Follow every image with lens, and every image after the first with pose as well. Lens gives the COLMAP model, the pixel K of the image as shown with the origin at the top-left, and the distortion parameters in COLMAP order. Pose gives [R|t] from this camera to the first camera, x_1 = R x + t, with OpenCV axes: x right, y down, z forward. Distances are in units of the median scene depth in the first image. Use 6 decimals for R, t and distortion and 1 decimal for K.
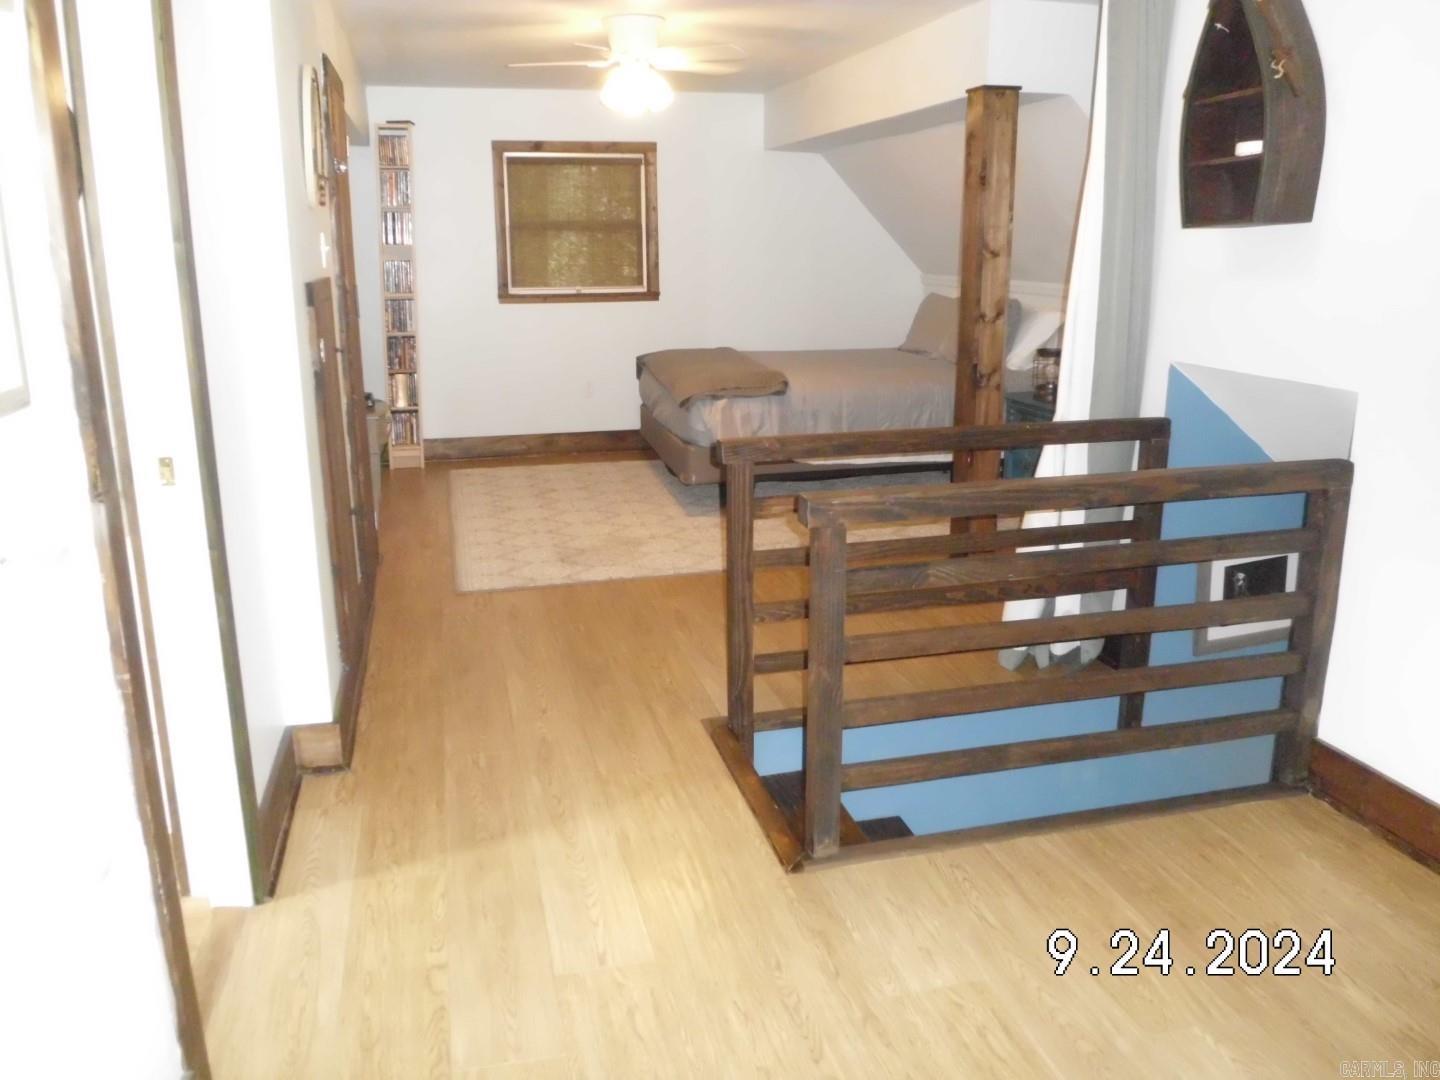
lens RADIAL K [[1083.2, 0, 727.2], [0, 1083.2, 529.6], [0, 0, 1]] dist [-0.056231, 0.005779]
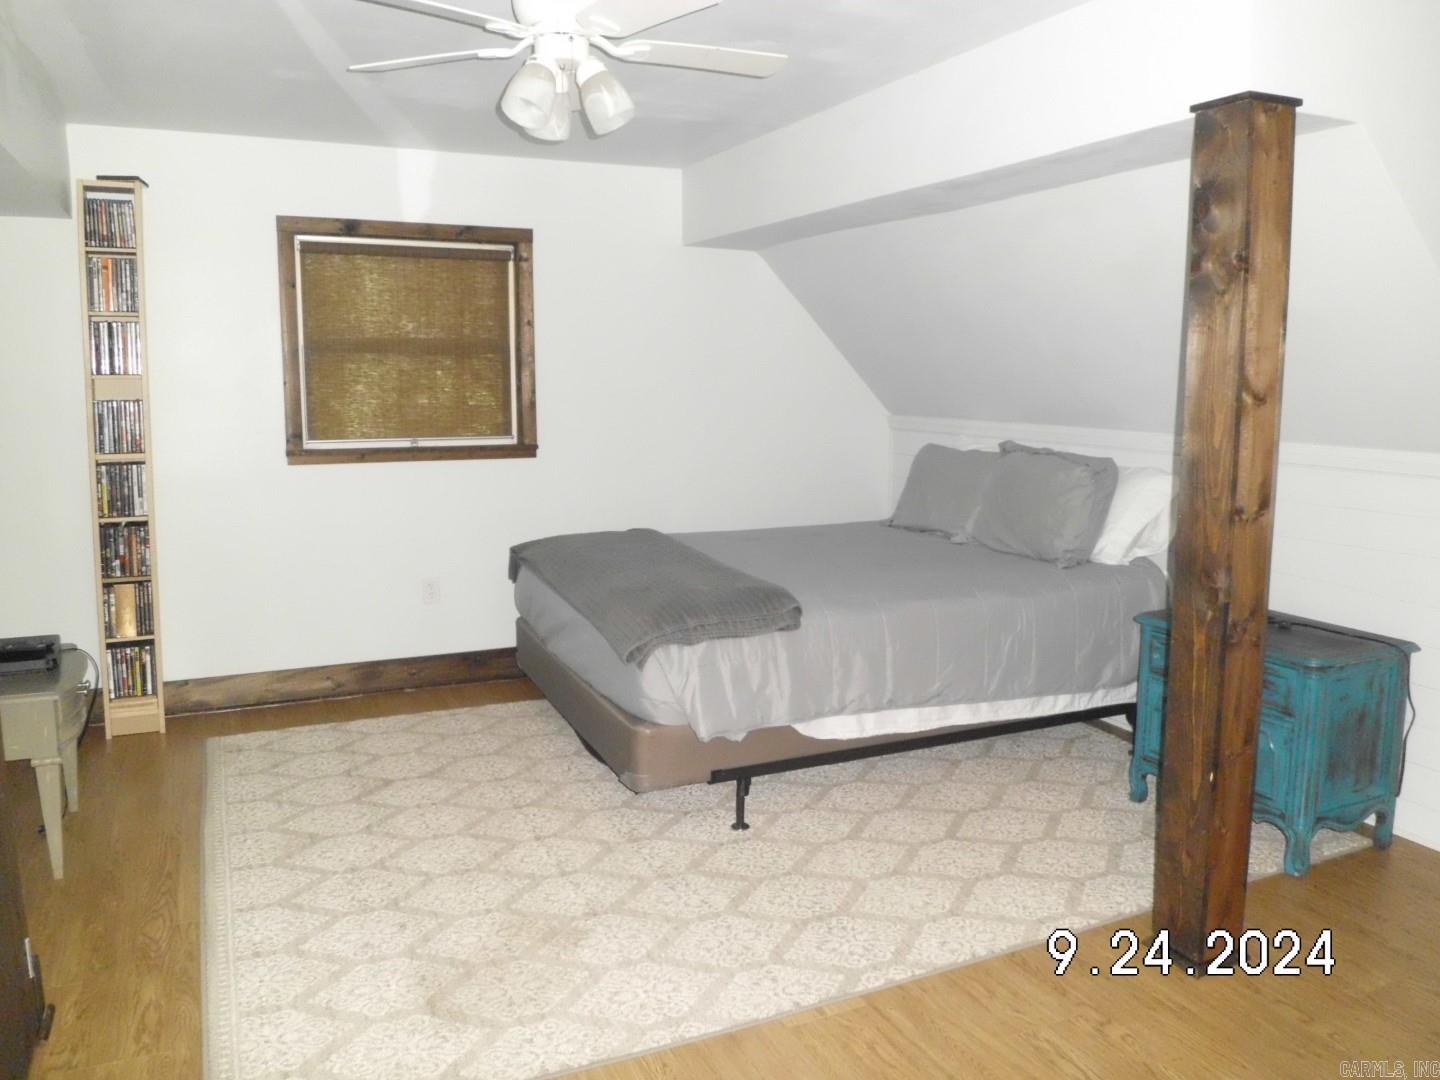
lens RADIAL K [[1083.2, 0, 709.0], [0, 1083.2, 545.7], [0, 0, 1]] dist [-0.056231, 0.005779]
pose [[0.985649, -0.022842, 0.167254, -0.075278], [0.039078, 0.994764, -0.094437, -0.094904], [-0.164221, 0.099617, 0.981381, 0.345244]]
